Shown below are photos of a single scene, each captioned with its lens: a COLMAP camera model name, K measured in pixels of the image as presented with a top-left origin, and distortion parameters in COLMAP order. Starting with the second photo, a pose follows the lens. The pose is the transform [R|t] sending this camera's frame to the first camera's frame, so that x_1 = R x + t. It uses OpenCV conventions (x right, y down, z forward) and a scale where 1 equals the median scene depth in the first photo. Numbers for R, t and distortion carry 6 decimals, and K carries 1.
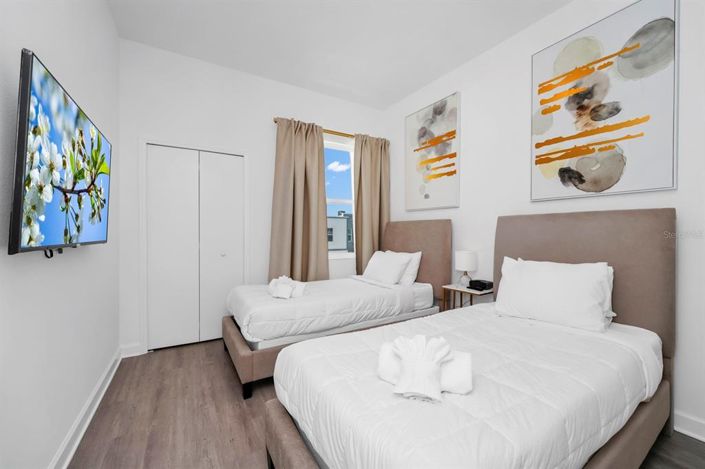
lens RADIAL K [[293.3, 0, 356.2], [0, 293.3, 231.4], [0, 0, 1]] dist [-0.003490, 0.000352]
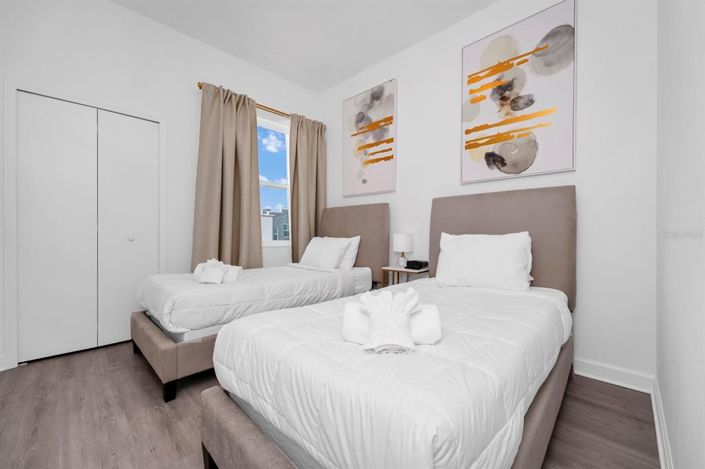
lens RADIAL K [[293.3, 0, 356.6], [0, 293.3, 229.4], [0, 0, 1]] dist [-0.003490, 0.000352]
pose [[0.968970, -0.003736, 0.247151, -0.052455], [0.005718, 0.999957, -0.007302, 0.078632], [-0.247113, 0.008488, 0.968949, 0.049541]]
